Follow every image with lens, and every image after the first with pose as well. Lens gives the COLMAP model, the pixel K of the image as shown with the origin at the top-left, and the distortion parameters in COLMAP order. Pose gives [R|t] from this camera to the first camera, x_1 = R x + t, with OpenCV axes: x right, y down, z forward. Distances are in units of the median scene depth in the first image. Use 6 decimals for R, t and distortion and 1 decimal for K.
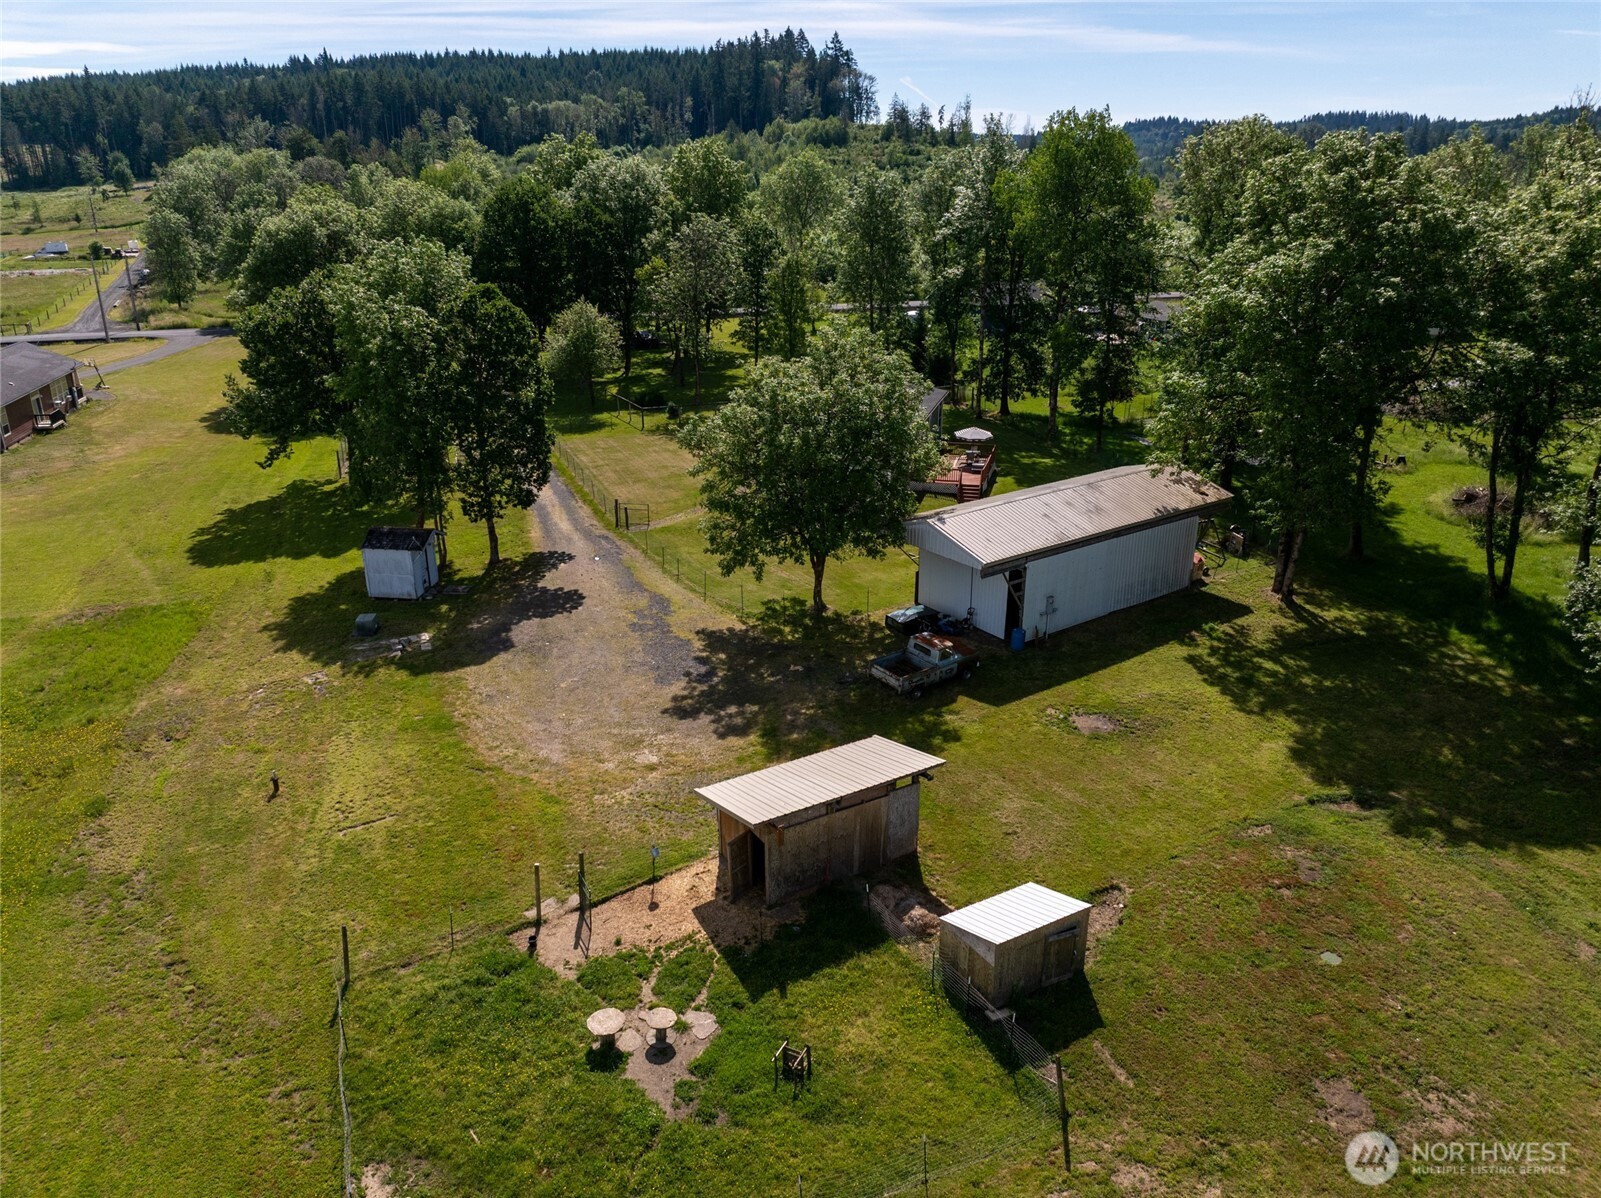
lens RADIAL K [[1105.3, 0, 800.5], [0, 1105.3, 599.0], [0, 0, 1]] dist [-0.007185, -0.003159]
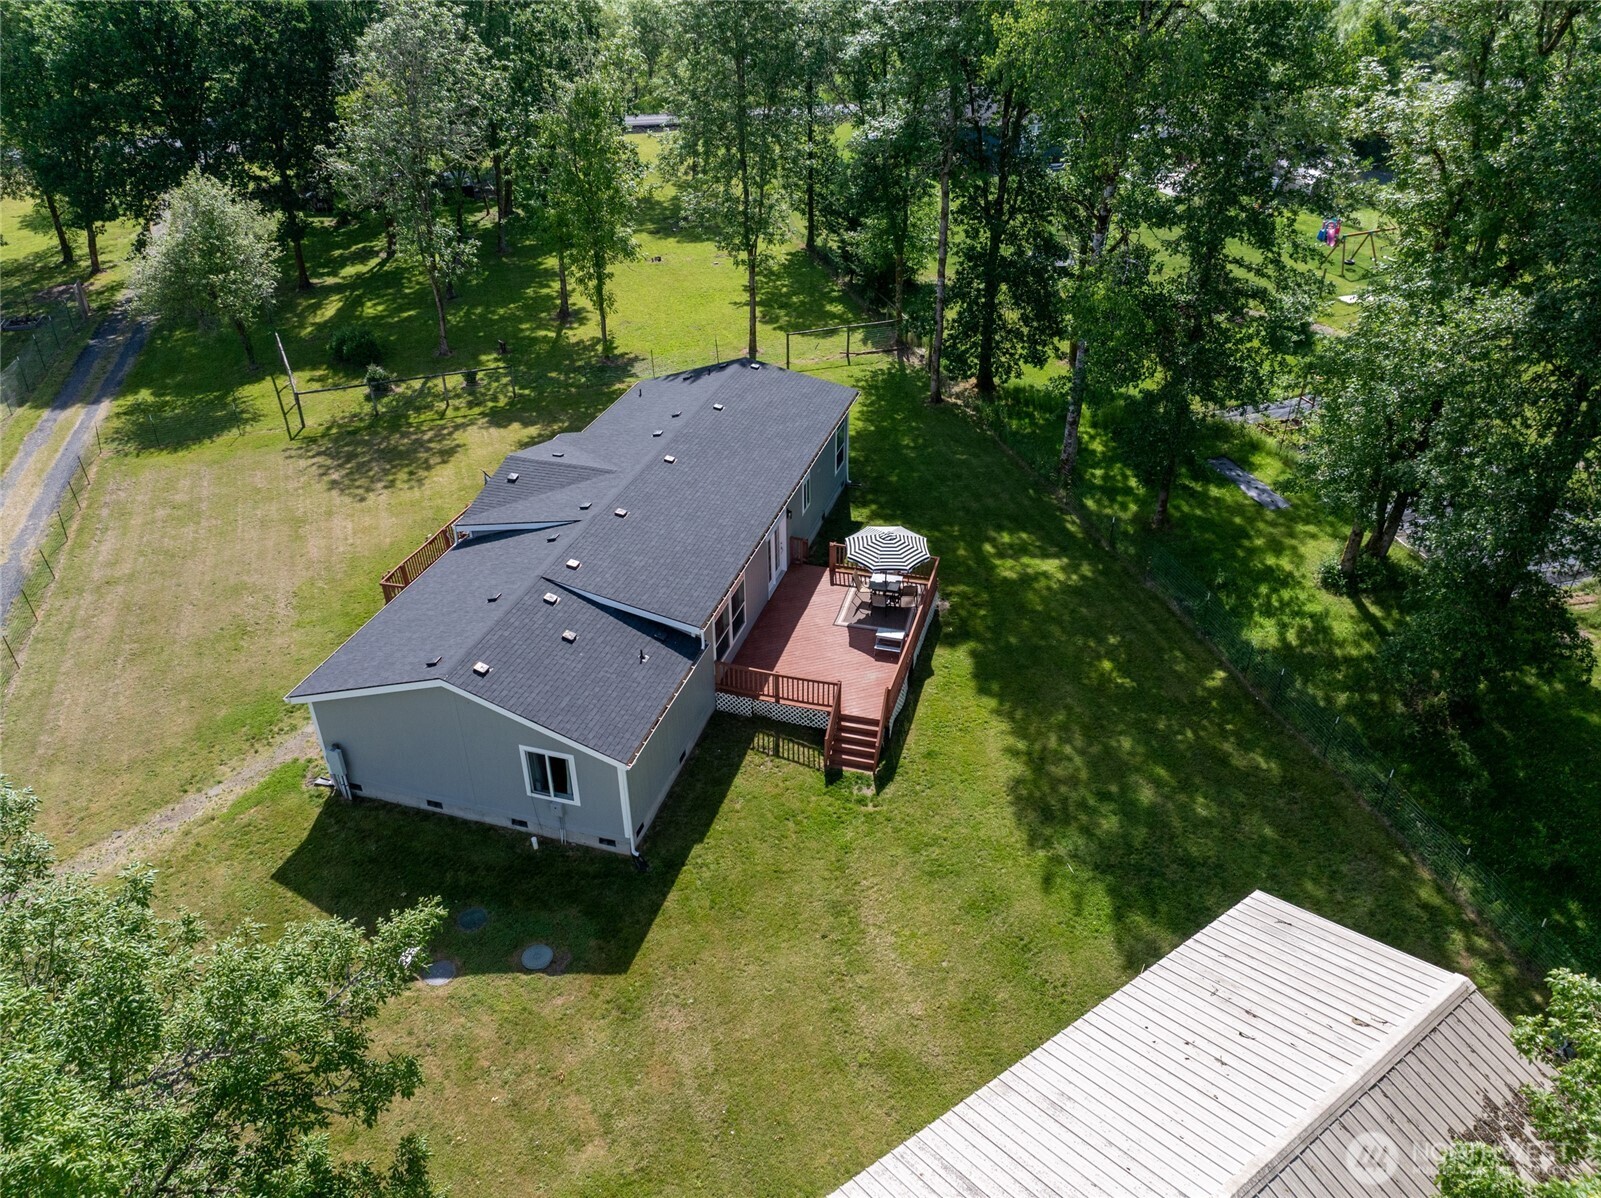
lens RADIAL K [[1105.3, 0, 800.5], [0, 1105.3, 599.0], [0, 0, 1]] dist [-0.007185, -0.003159]
pose [[0.999842, 0.005866, -0.016771, 0.110601], [-0.002441, 0.980323, 0.197386, -0.186181], [0.017599, -0.197314, 0.980182, 0.475324]]
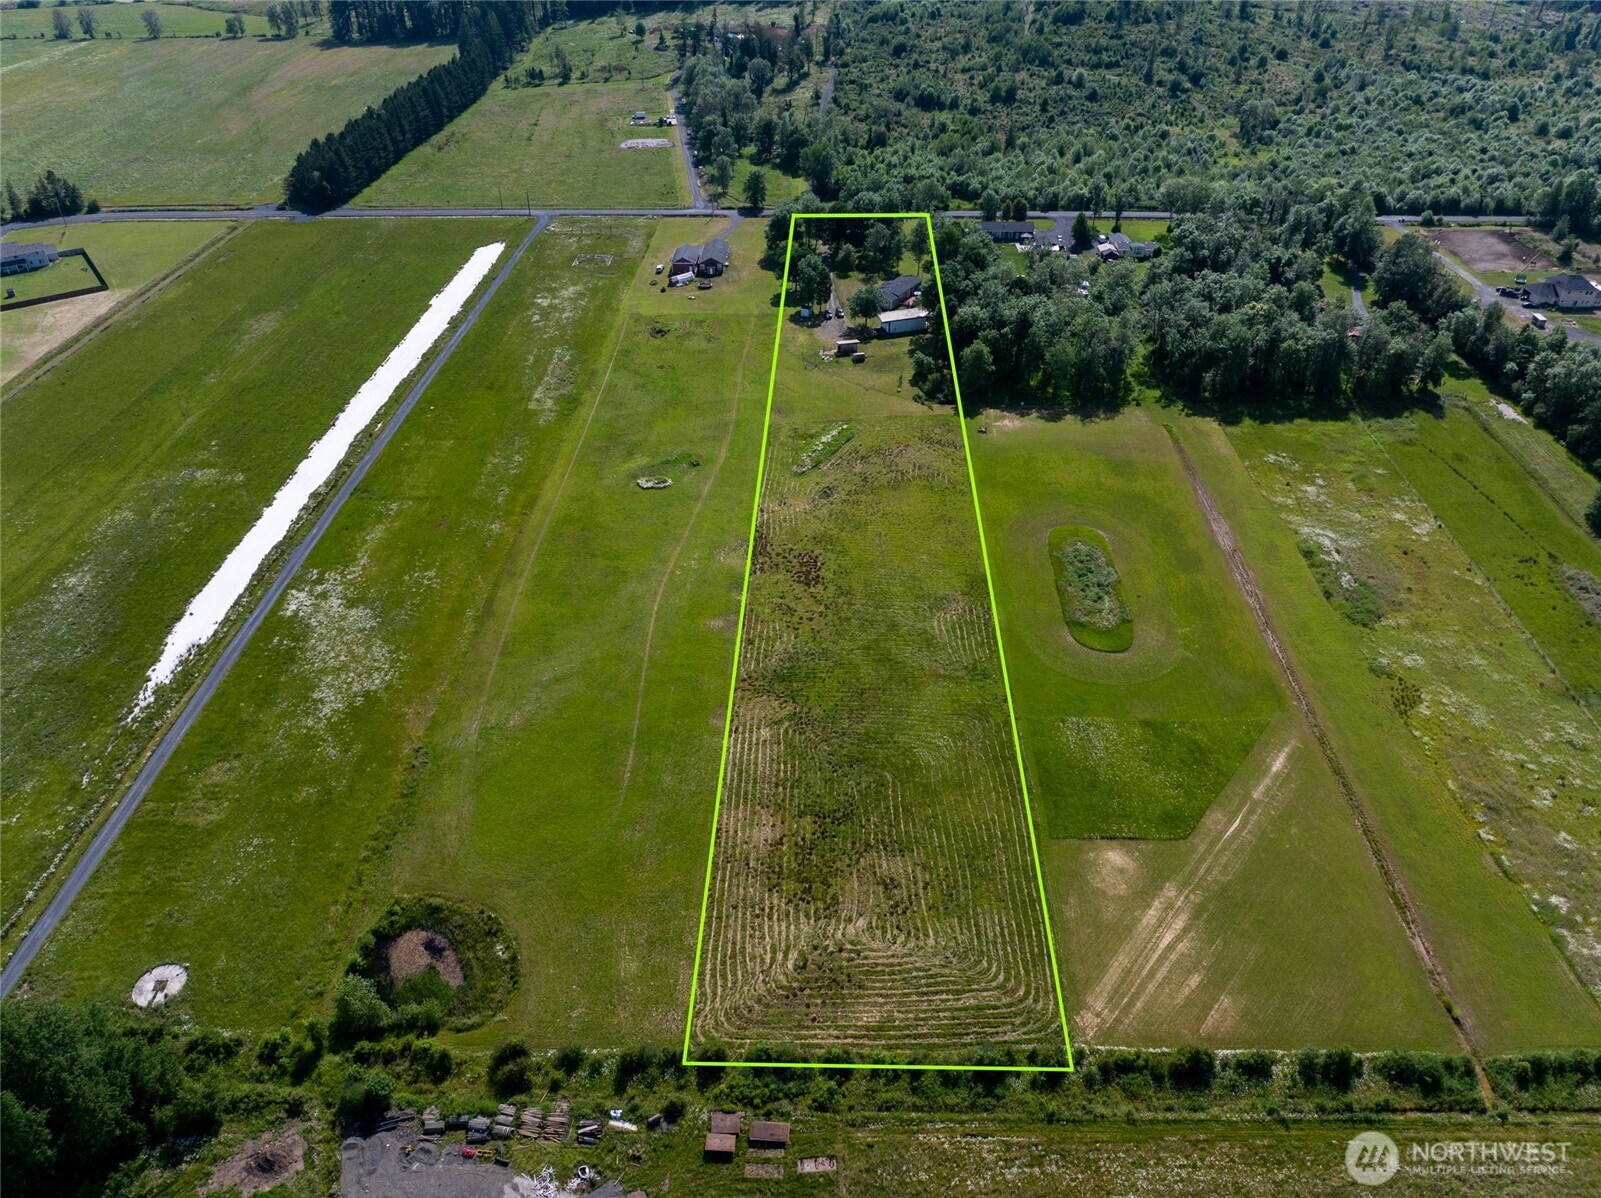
lens RADIAL K [[1105.3, 0, 800.5], [0, 1105.3, 599.0], [0, 0, 1]] dist [-0.007185, -0.003159]
pose [[0.952406, 0.178137, -0.247367, 1.519140], [-0.109431, 0.957190, 0.267977, -0.148507], [0.284514, -0.228153, 0.931127, -5.465455]]
